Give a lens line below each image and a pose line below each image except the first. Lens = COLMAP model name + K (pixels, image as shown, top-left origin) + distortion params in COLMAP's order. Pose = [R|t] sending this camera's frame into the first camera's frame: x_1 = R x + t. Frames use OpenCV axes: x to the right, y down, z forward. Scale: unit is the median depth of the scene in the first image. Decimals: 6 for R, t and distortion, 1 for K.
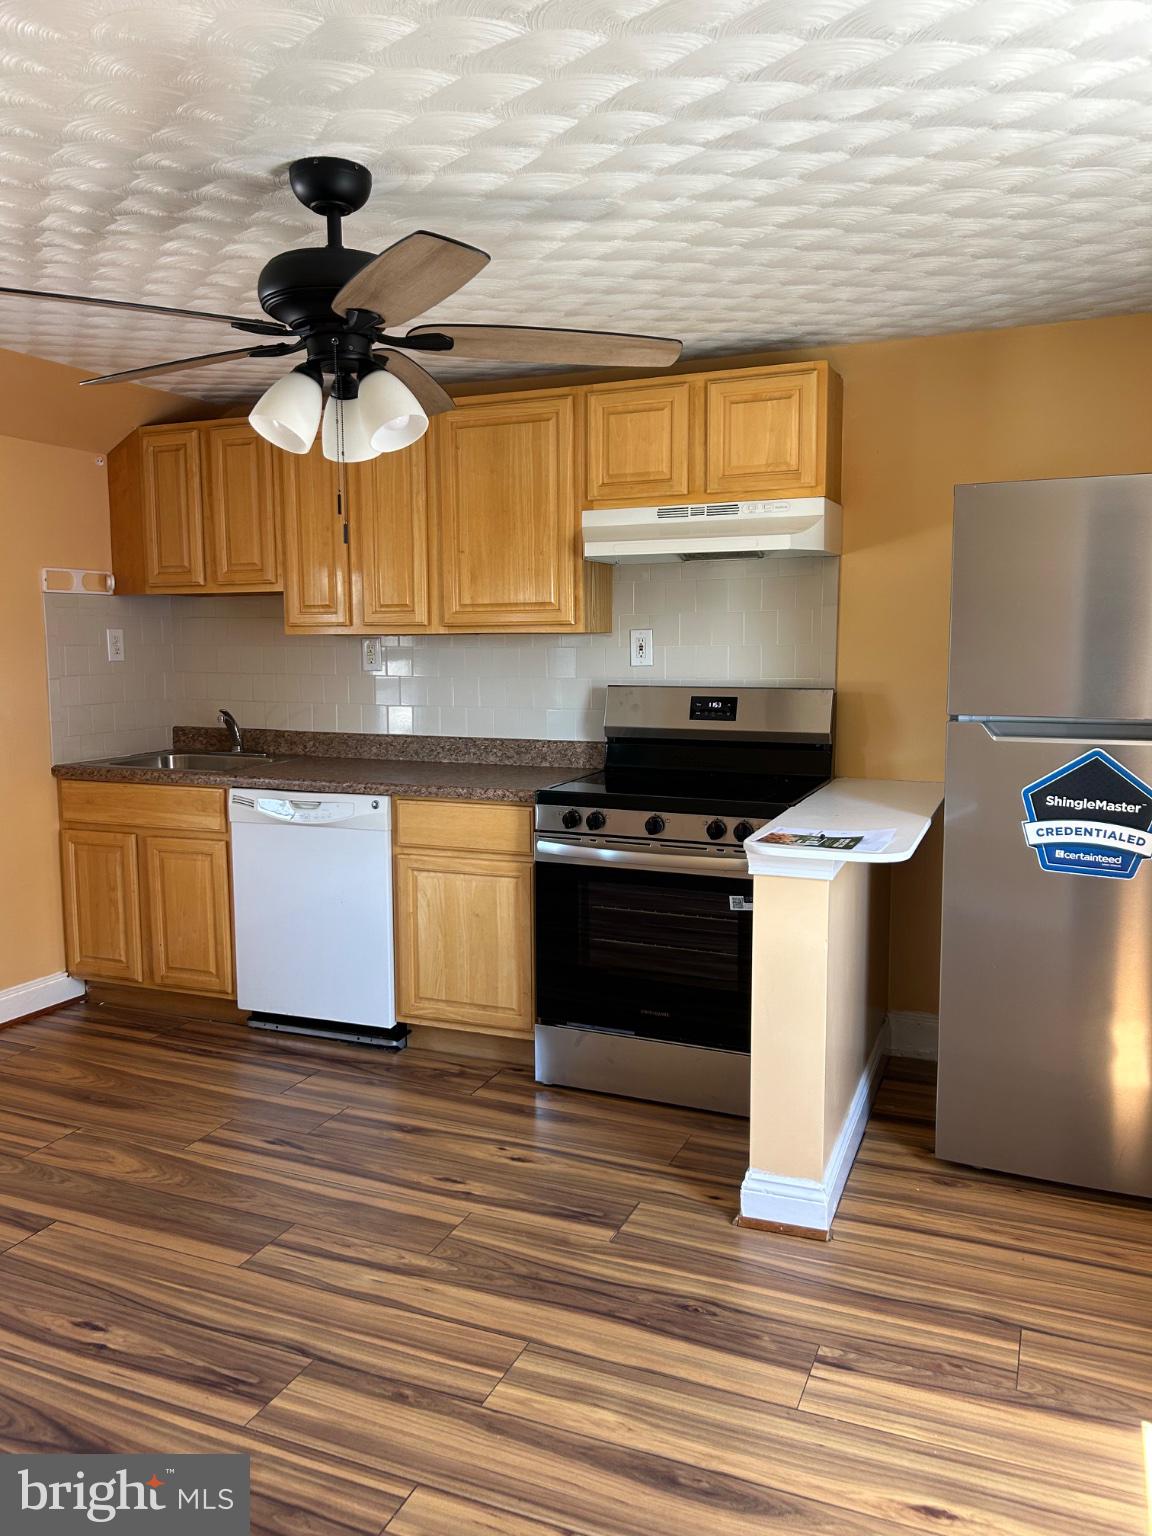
lens RADIAL K [[1165.0, 0, 561.4], [0, 1165.0, 760.6], [0, 0, 1]] dist [0.028377, -0.018210]
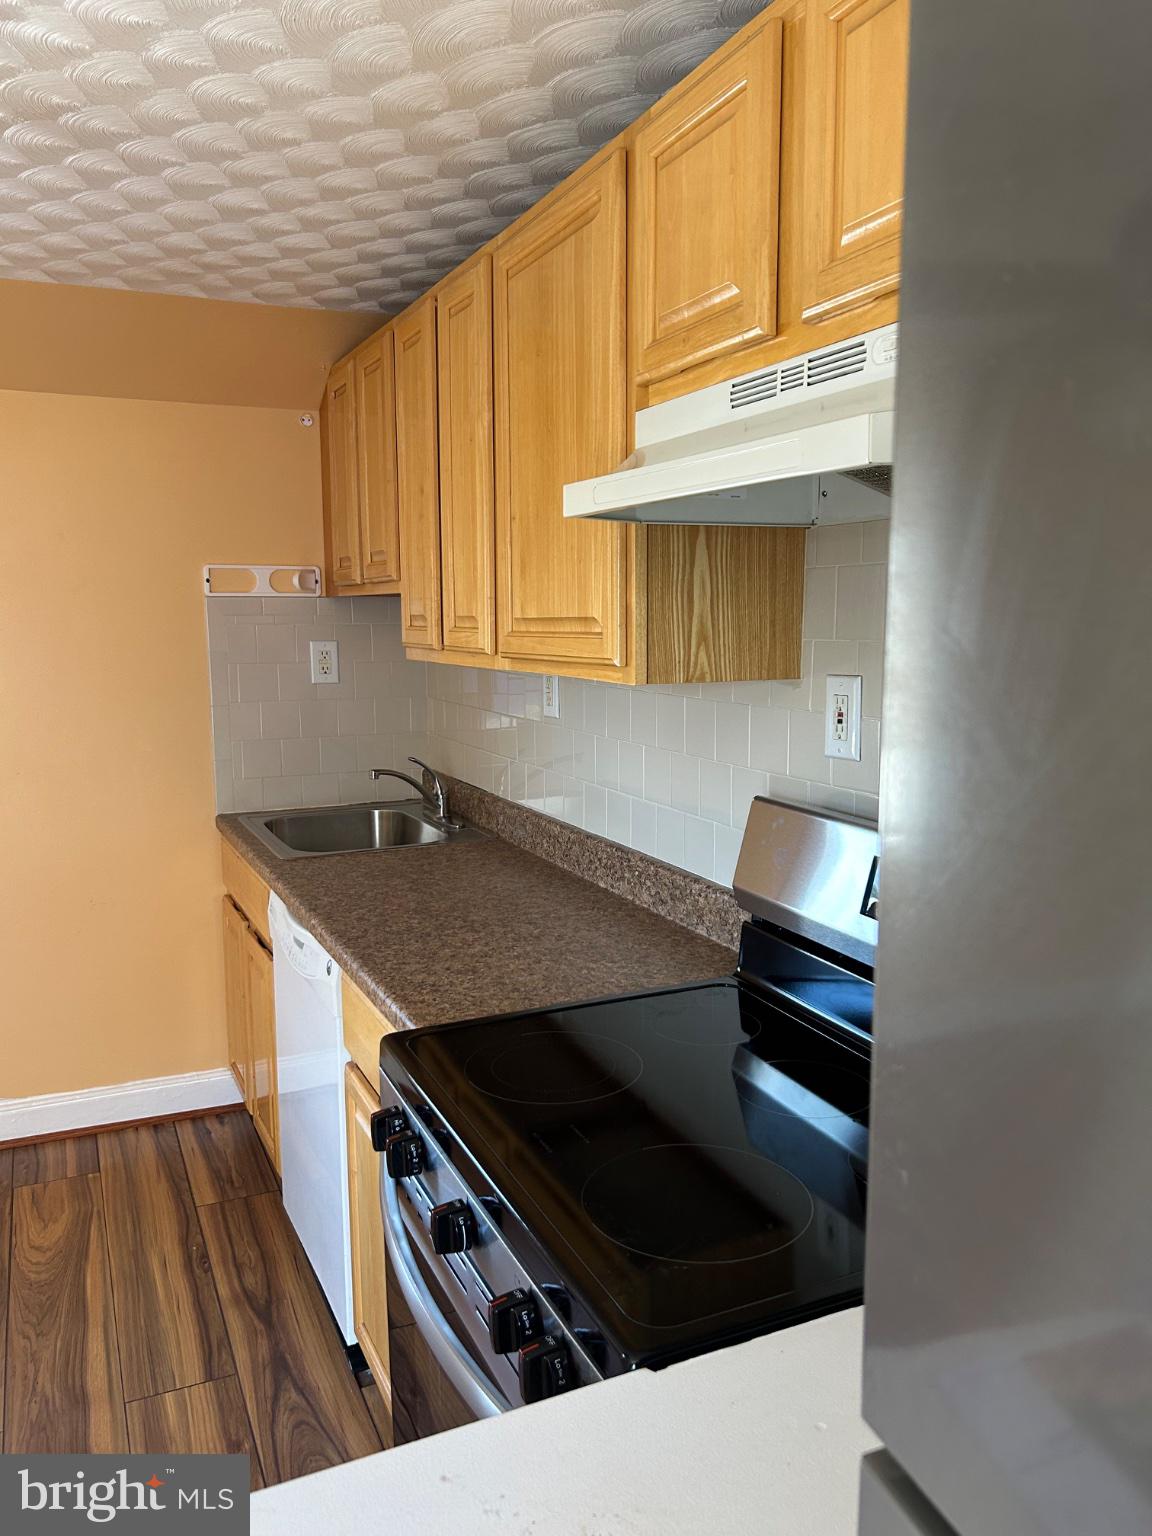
lens RADIAL K [[1165.0, 0, 573.4], [0, 1165.0, 776.4], [0, 0, 1]] dist [0.028377, -0.018210]
pose [[0.738287, 0.096109, -0.667604, 0.313313], [-0.070979, 0.995371, 0.064801, -0.104277], [0.670741, -0.000456, 0.741691, 0.659850]]
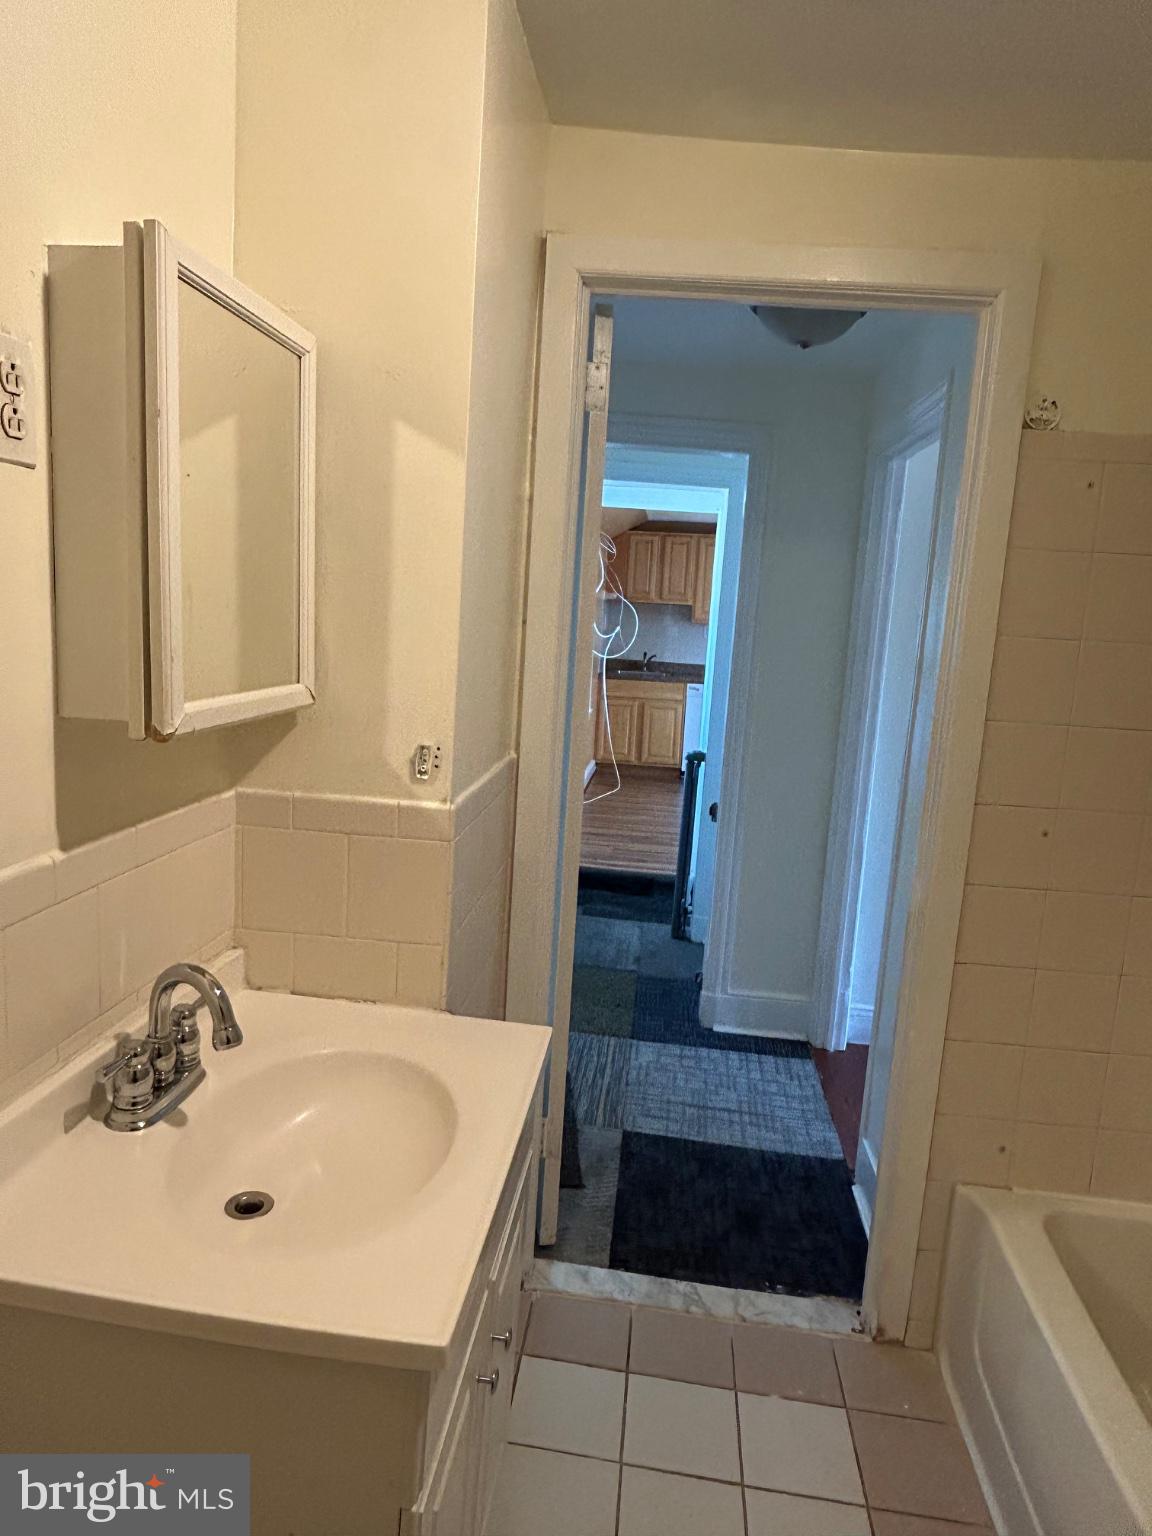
lens RADIAL K [[976.8, 0, 571.3], [0, 976.8, 770.1], [0, 0, 1]] dist [0.000995, -0.000704]
pose [[0.952253, 0.005727, 0.305256, -1.265315], [-0.026141, 0.997682, 0.062829, 0.091811], [-0.304189, -0.067809, 0.950195, -1.039866]]
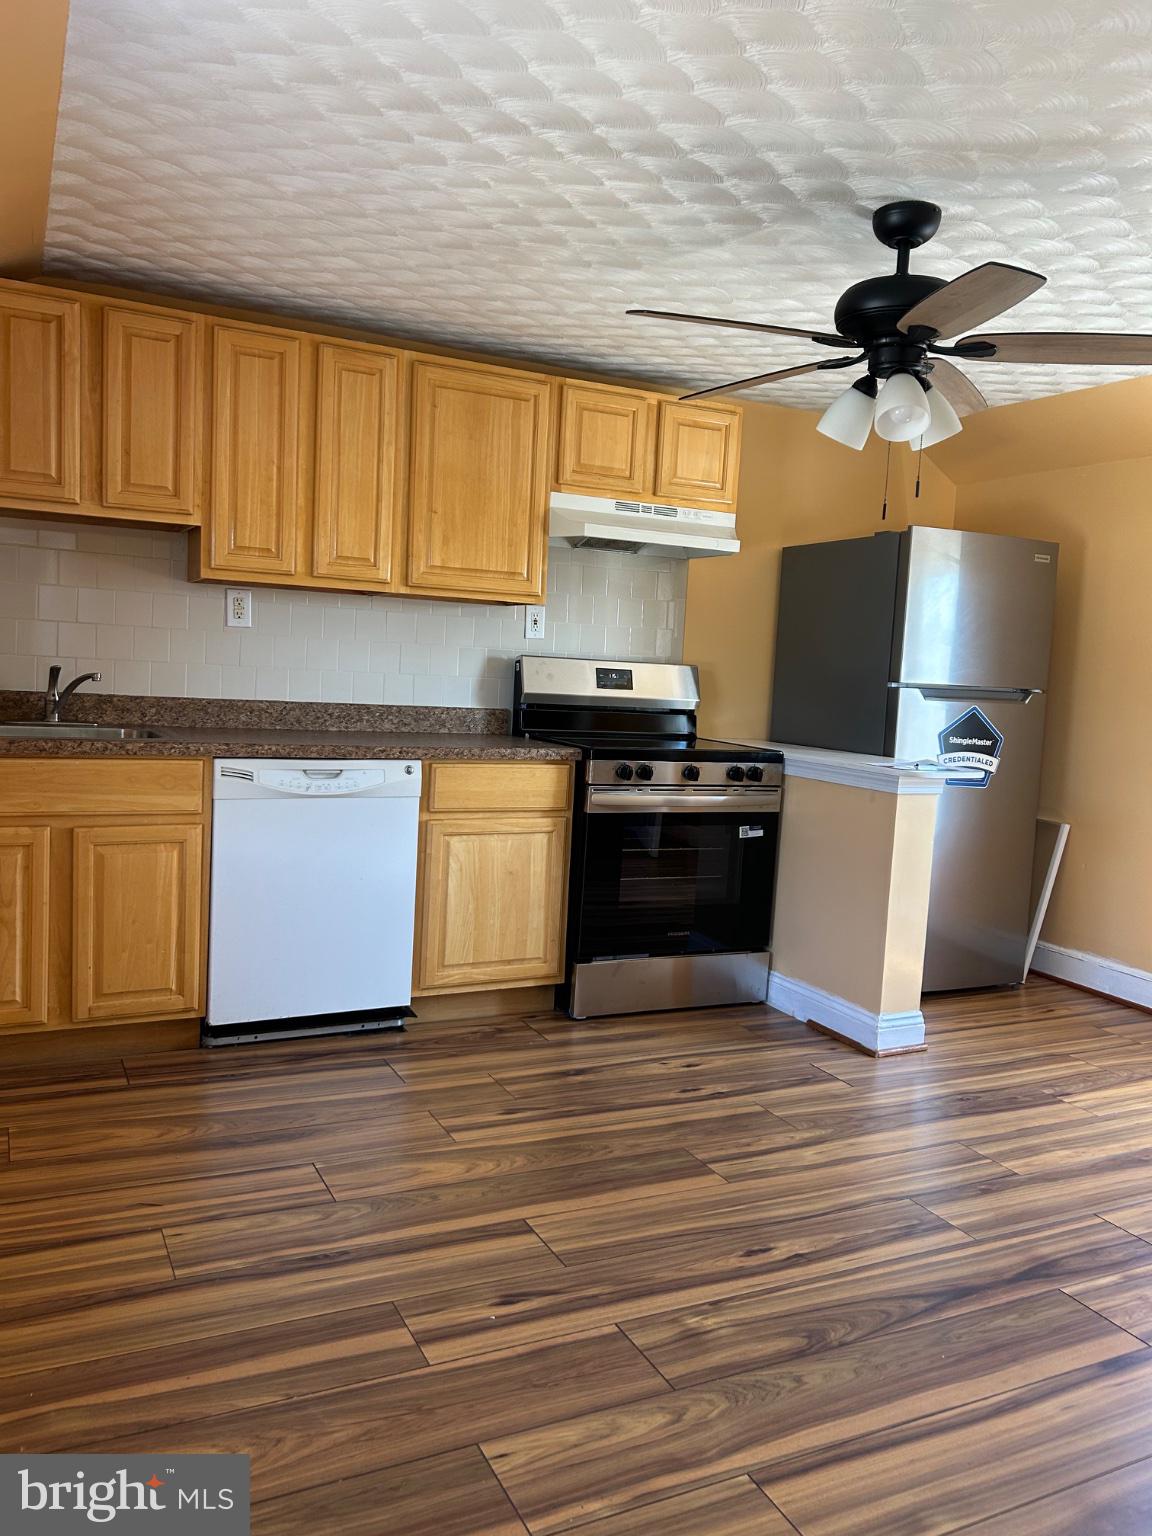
lens RADIAL K [[1165.0, 0, 570.8], [0, 1165.0, 769.7], [0, 0, 1]] dist [0.028377, -0.018210]
pose [[0.647985, -0.030443, 0.761044, -0.806770], [0.025998, 0.999503, 0.017845, 0.024612], [-0.761209, 0.008222, 0.648455, 0.290640]]
